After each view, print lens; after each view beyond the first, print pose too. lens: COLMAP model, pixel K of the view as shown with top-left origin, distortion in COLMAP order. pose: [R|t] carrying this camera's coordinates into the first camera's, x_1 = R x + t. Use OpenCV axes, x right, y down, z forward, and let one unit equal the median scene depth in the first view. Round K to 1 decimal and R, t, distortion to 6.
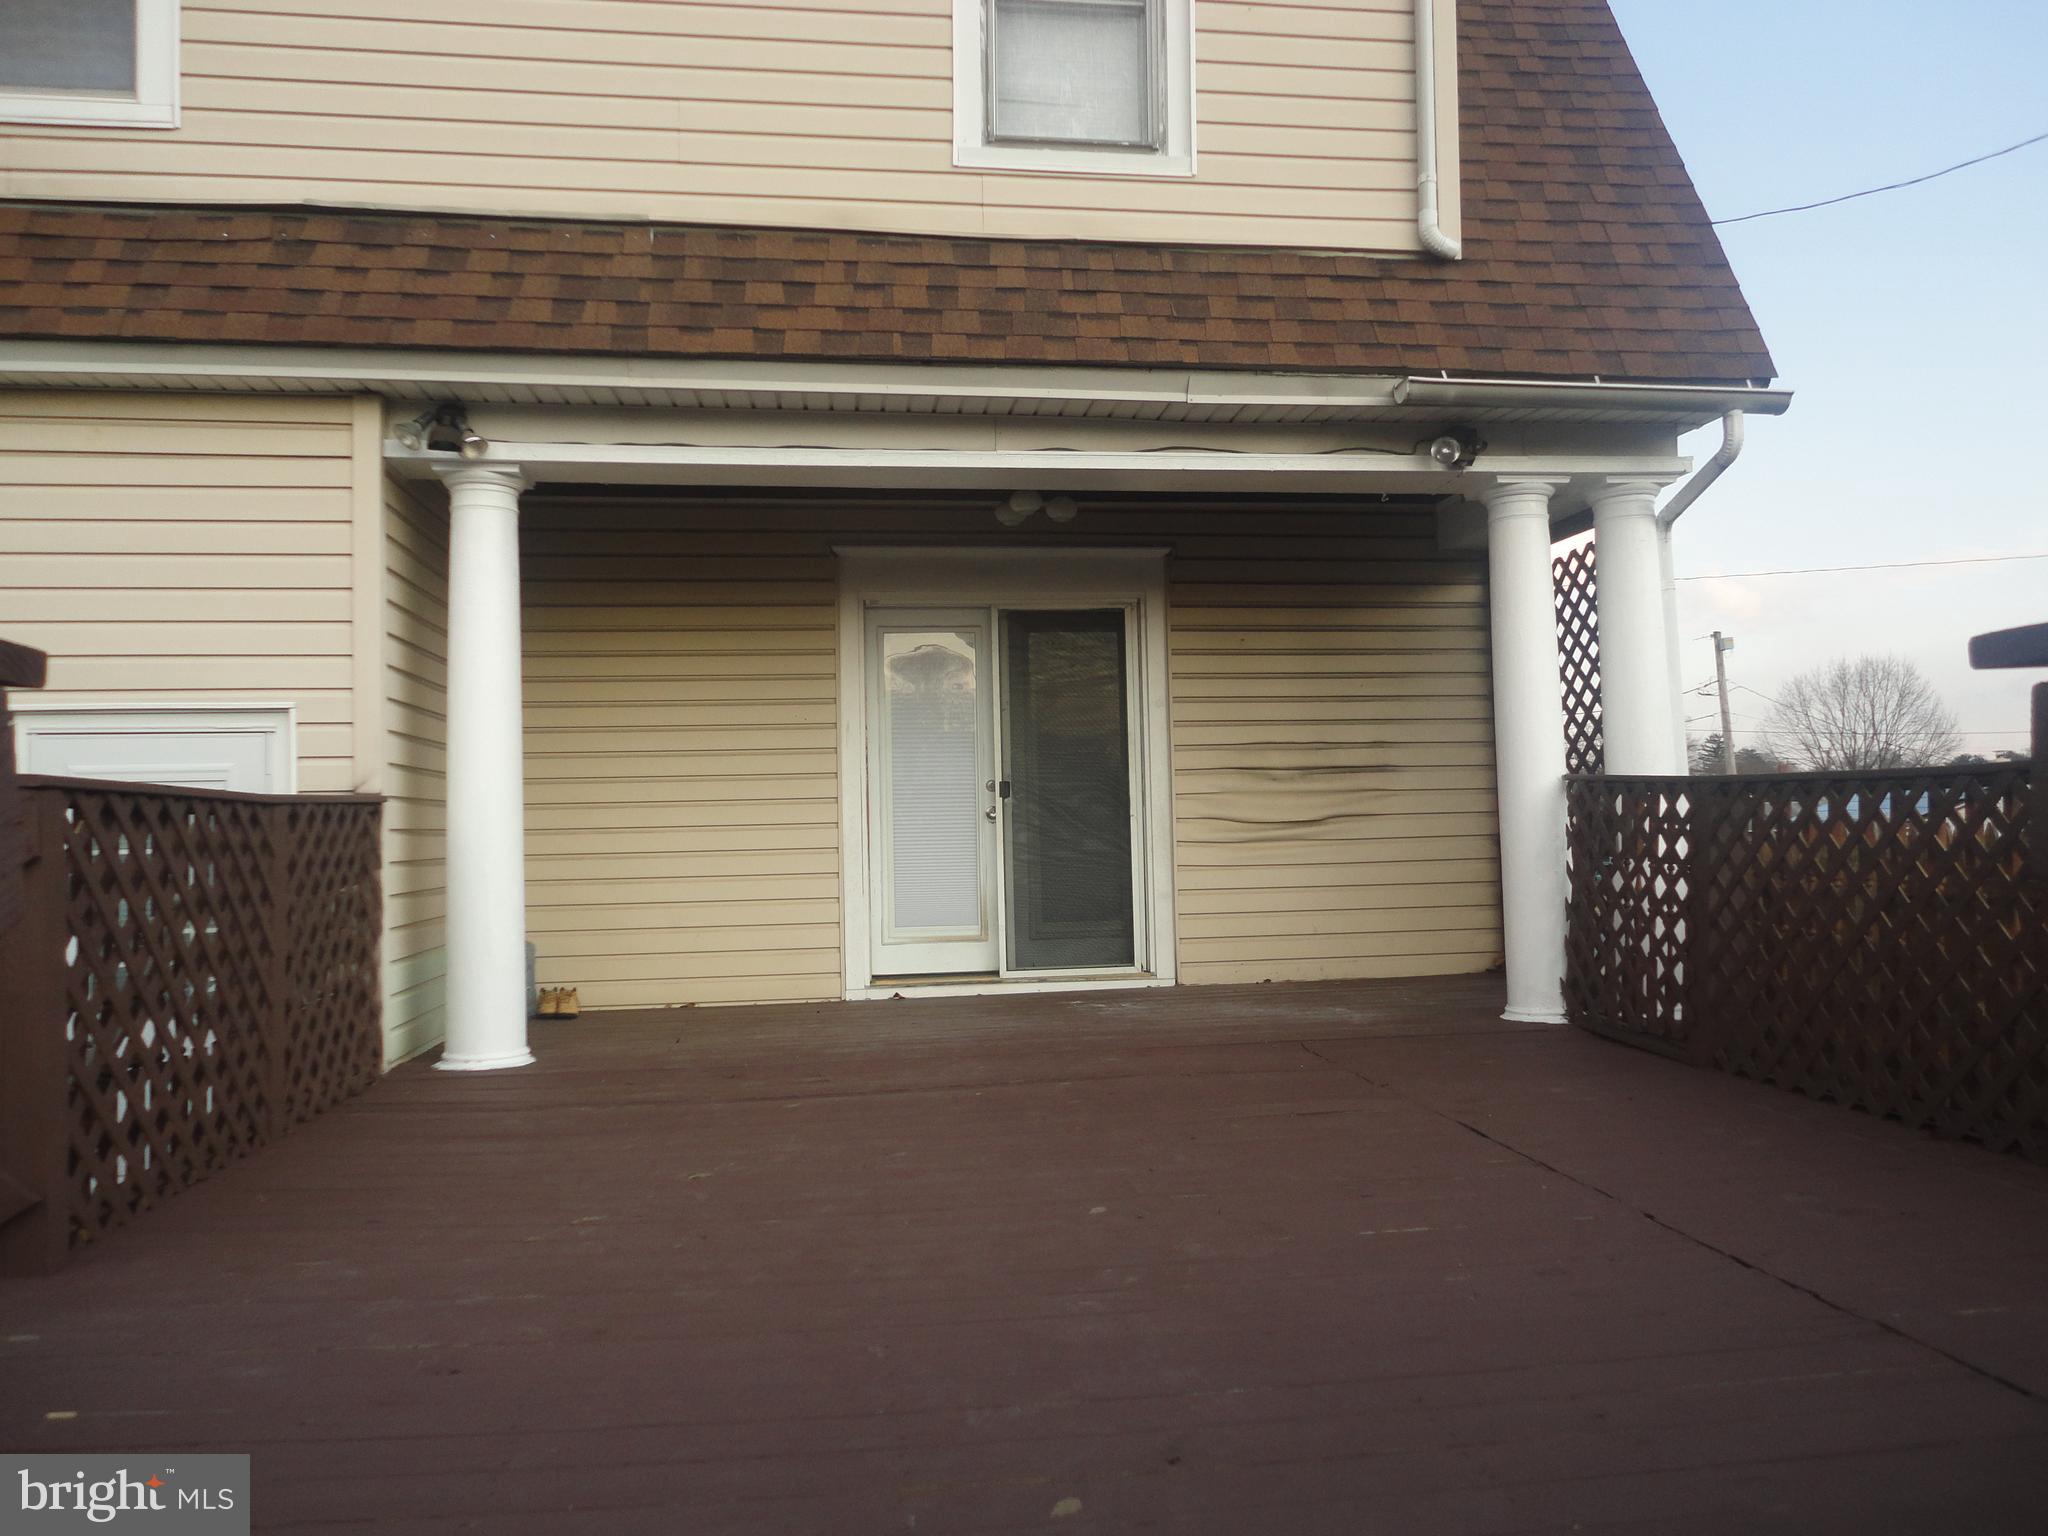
lens RADIAL K [[1502.9, 0, 1024.0], [0, 1502.9, 768.0], [0, 0, 1]] dist [-0.006054, 0.007526]
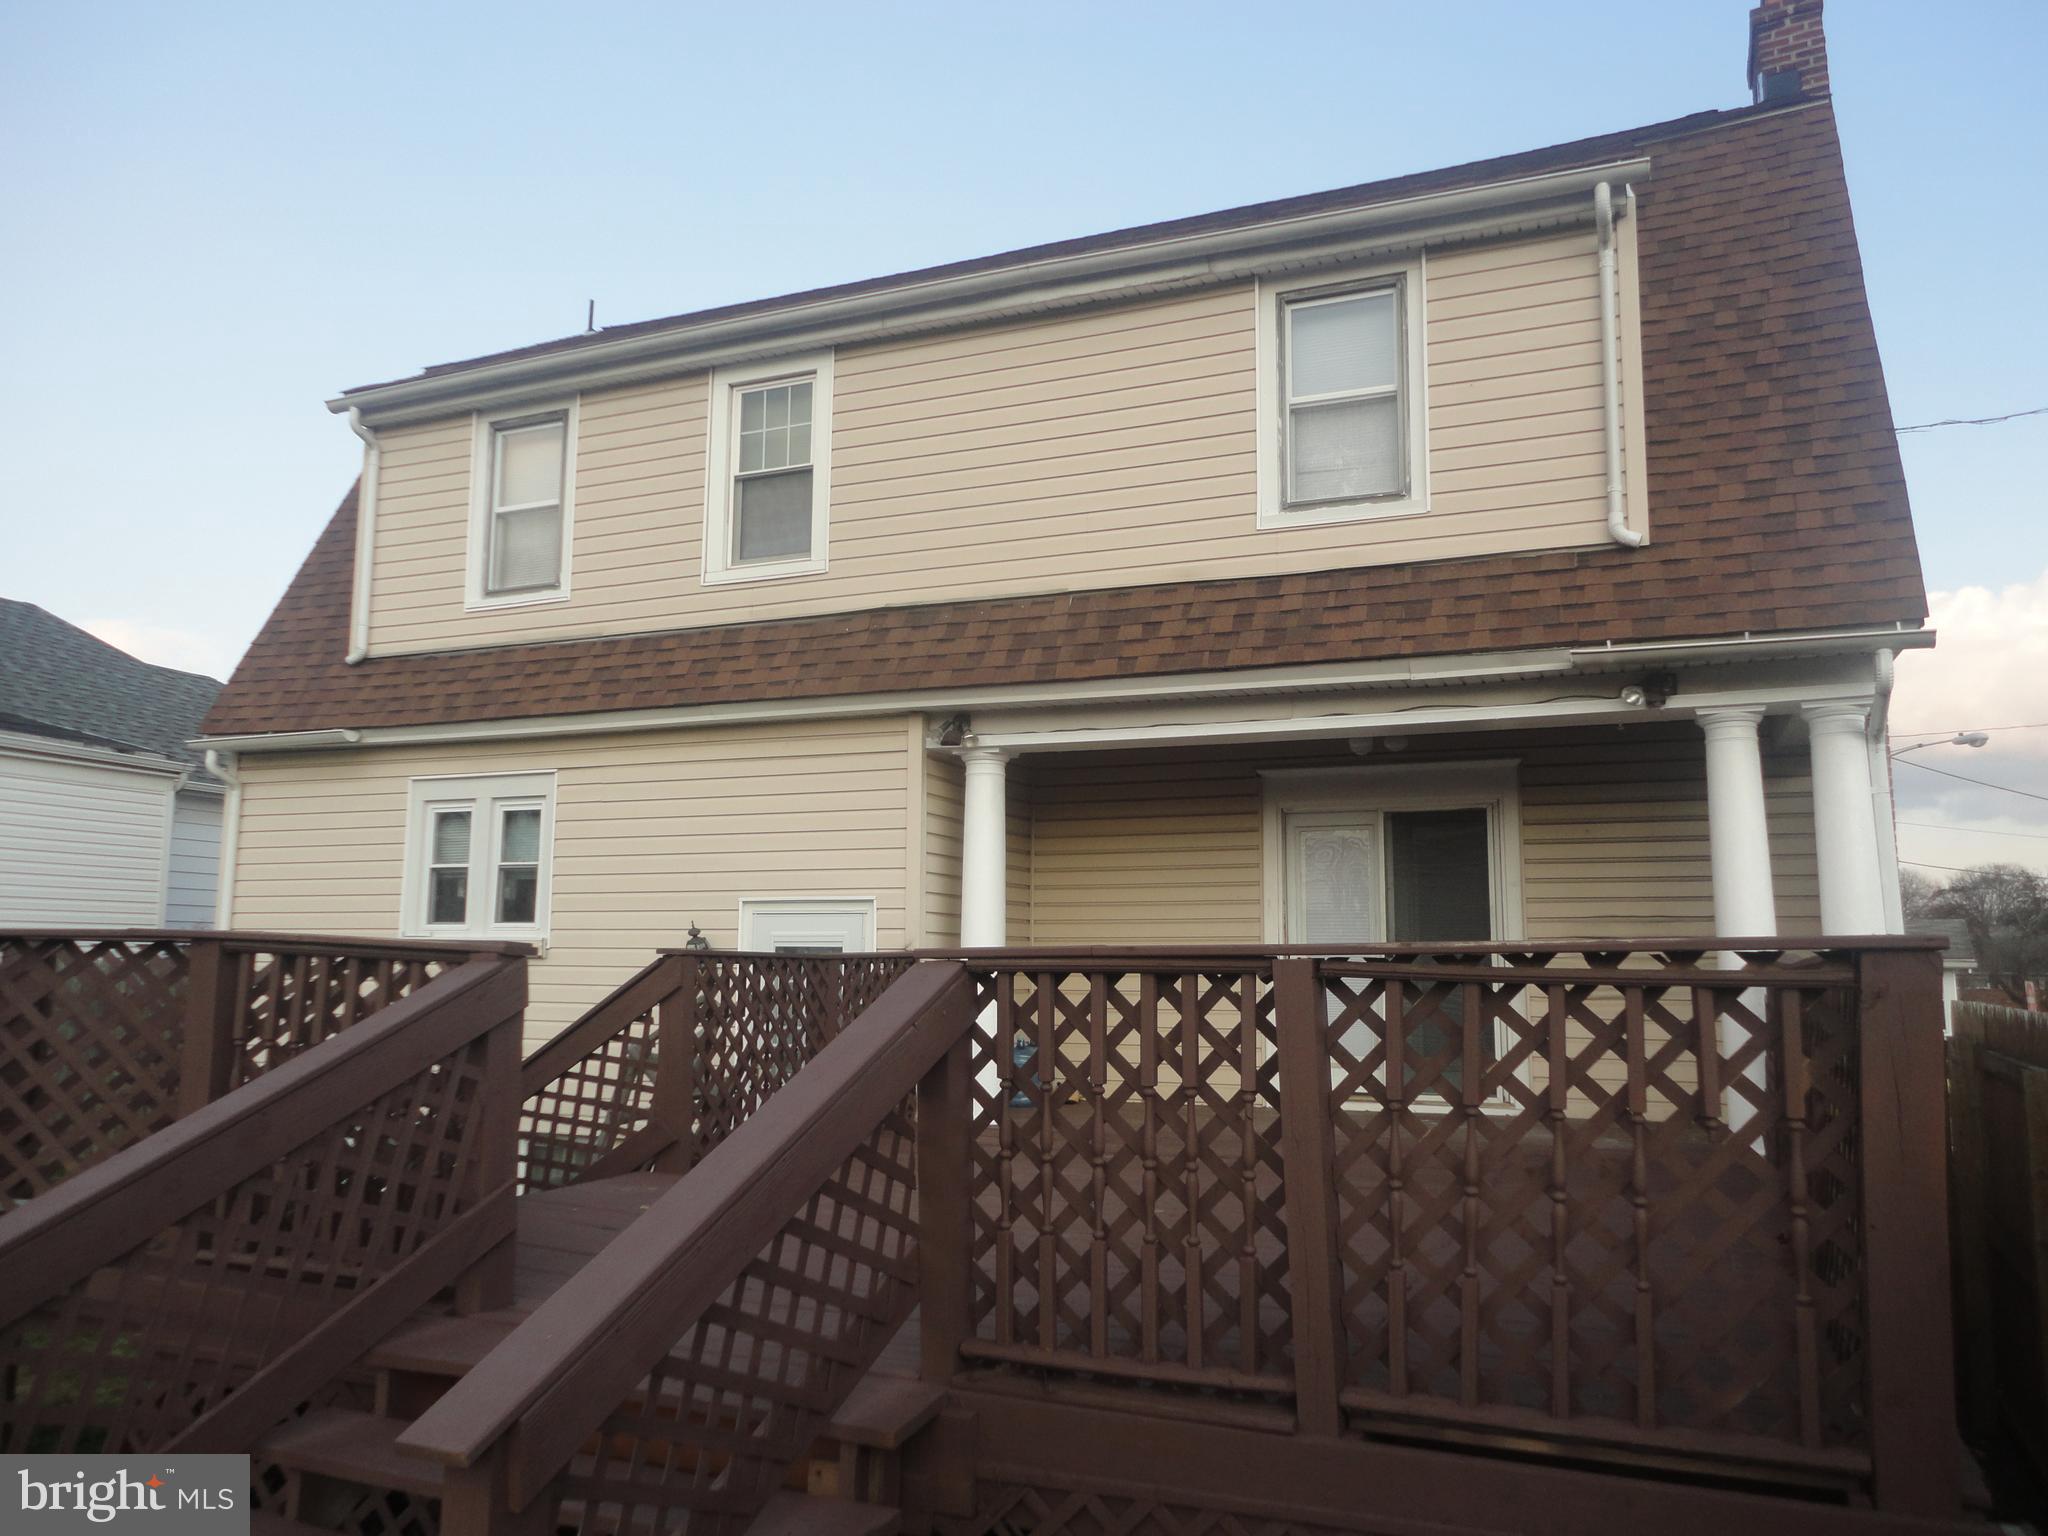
lens RADIAL K [[1502.9, 0, 1024.0], [0, 1502.9, 768.0], [0, 0, 1]] dist [-0.006054, 0.007526]
pose [[0.860572, -0.039986, -0.507757, 0.491255], [-0.004549, 0.996270, -0.086167, -0.039180], [0.509308, 0.076463, 0.857181, -0.360826]]
